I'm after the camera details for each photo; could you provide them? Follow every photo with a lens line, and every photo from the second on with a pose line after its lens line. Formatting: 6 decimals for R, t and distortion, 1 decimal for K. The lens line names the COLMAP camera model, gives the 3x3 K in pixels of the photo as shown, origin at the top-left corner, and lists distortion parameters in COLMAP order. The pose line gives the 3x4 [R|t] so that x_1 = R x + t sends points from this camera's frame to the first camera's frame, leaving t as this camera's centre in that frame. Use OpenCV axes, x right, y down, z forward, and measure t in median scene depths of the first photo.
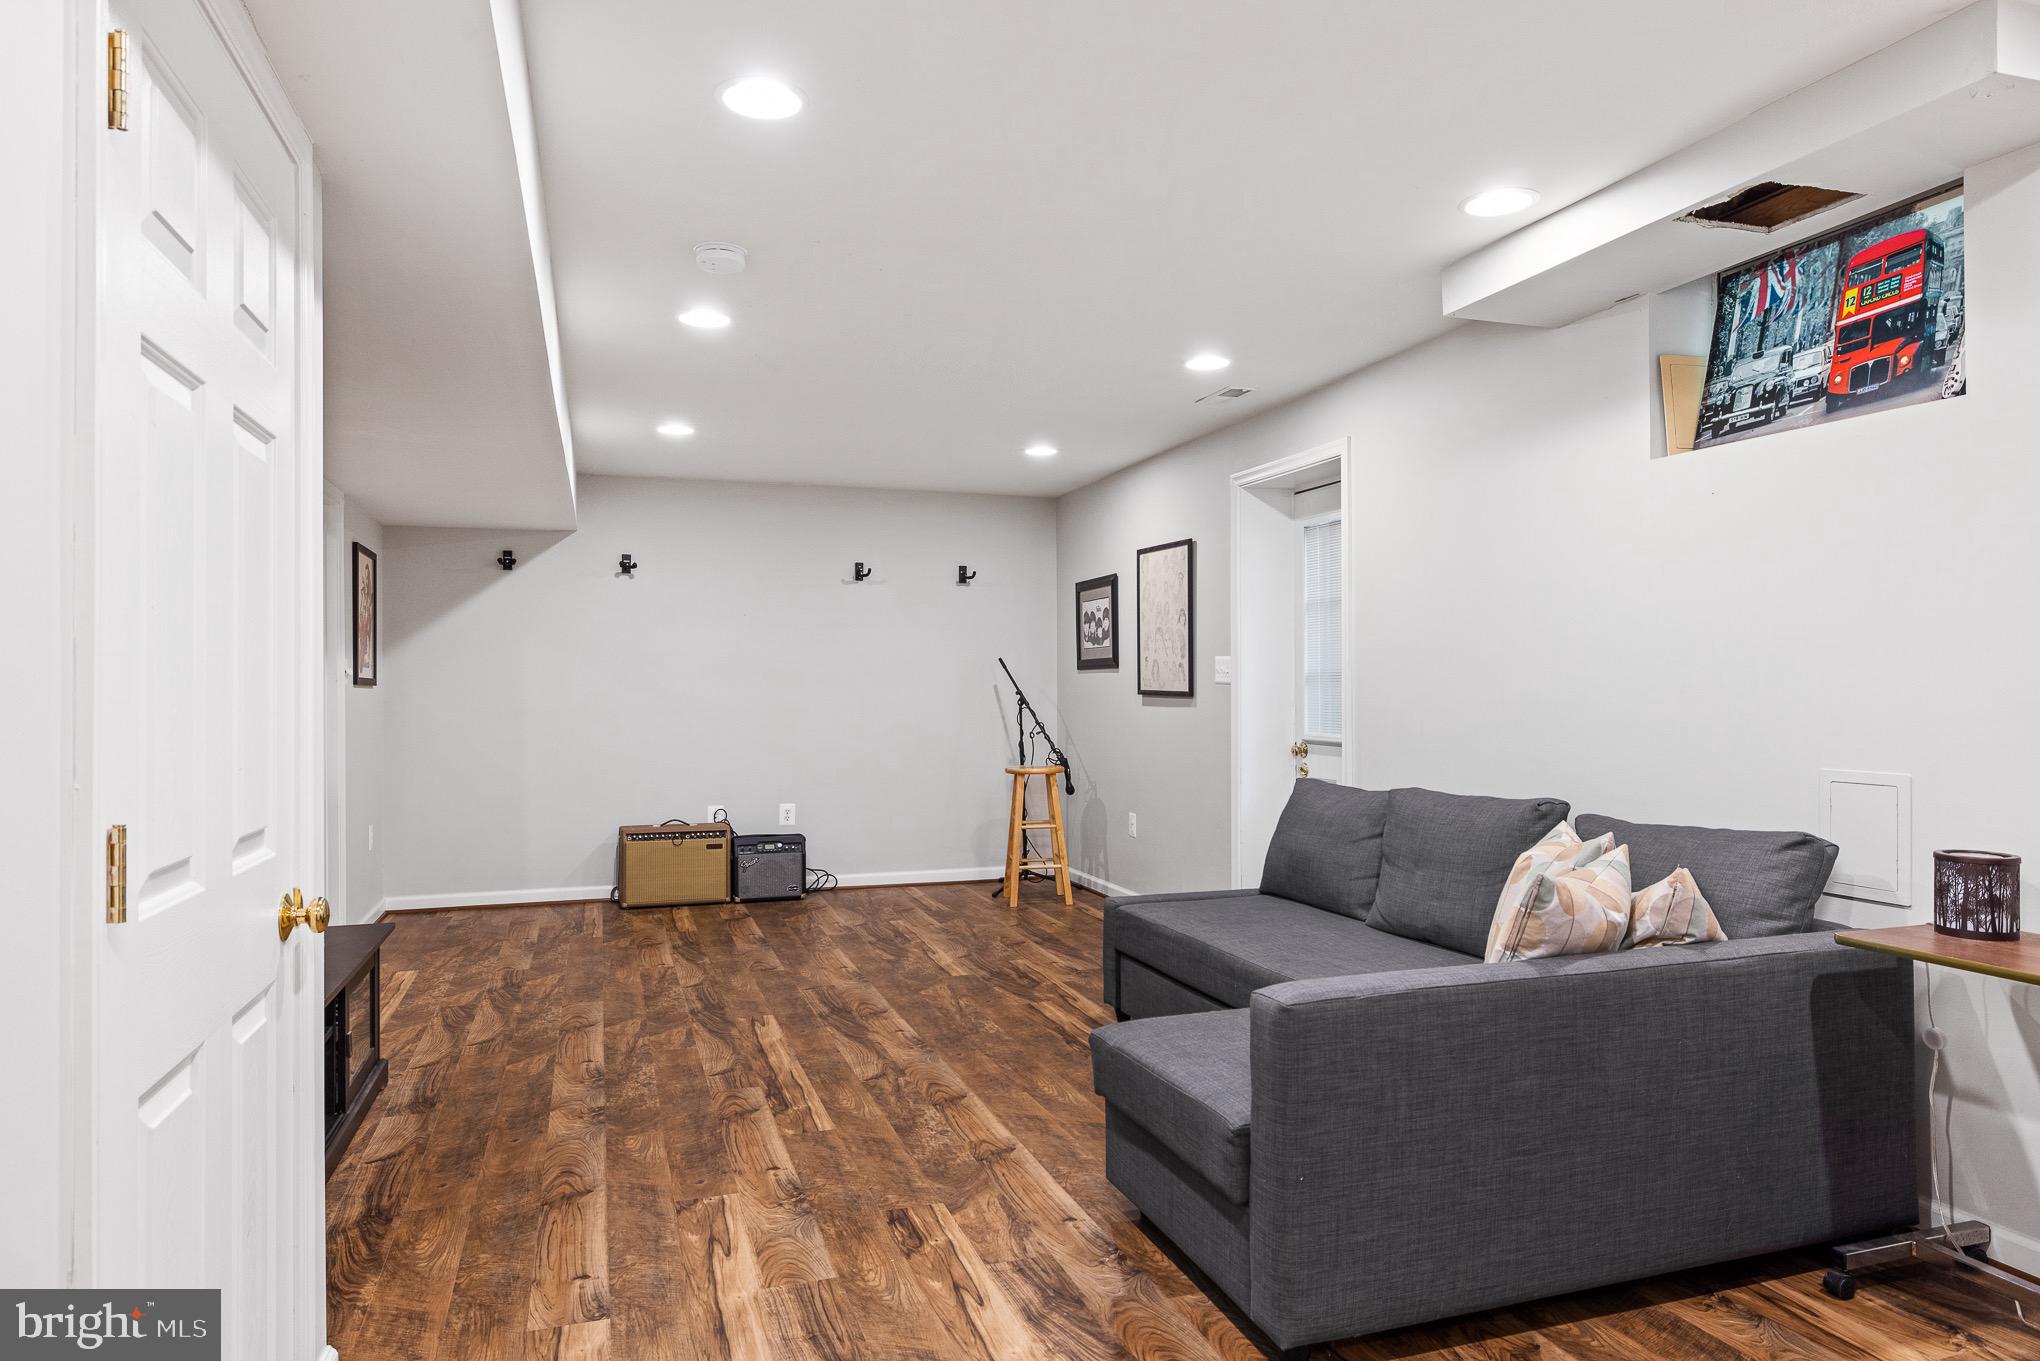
lens RADIAL K [[1210.1, 0, 1001.6], [0, 1210.1, 687.8], [0, 0, 1]] dist [-0.015932, 0.001236]
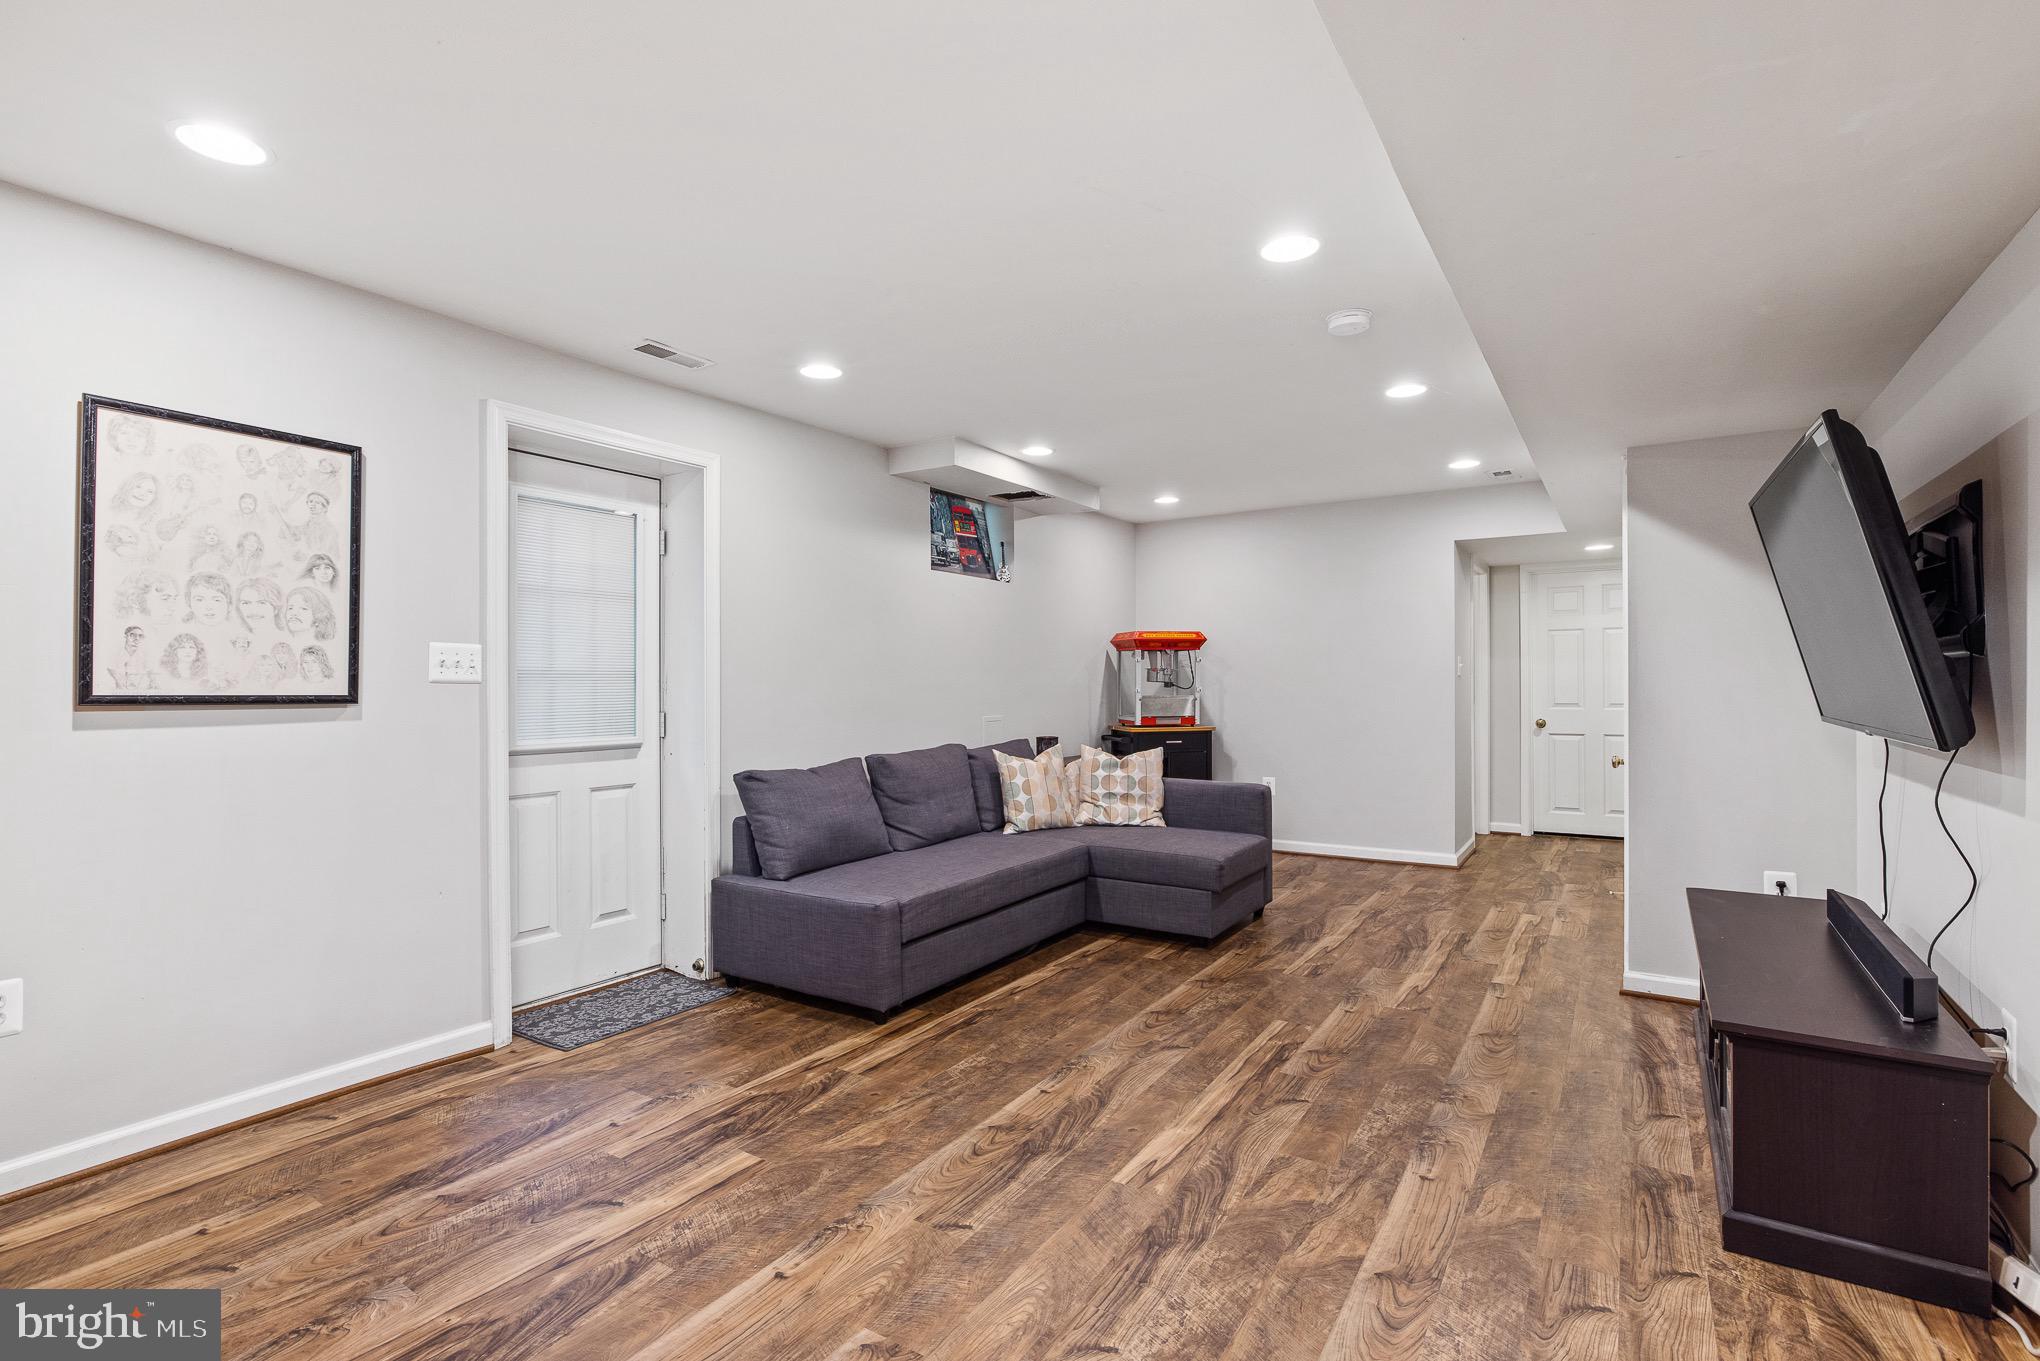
lens RADIAL K [[957.5, 0, 1009.3], [0, 957.5, 696.8], [0, 0, 1]] dist [-0.010240, 0.002935]
pose [[-0.620717, -0.004307, 0.784023, -0.685939], [0.008739, 0.999885, 0.012412, 0.000837], [-0.783986, 0.014556, -0.620608, 1.664012]]
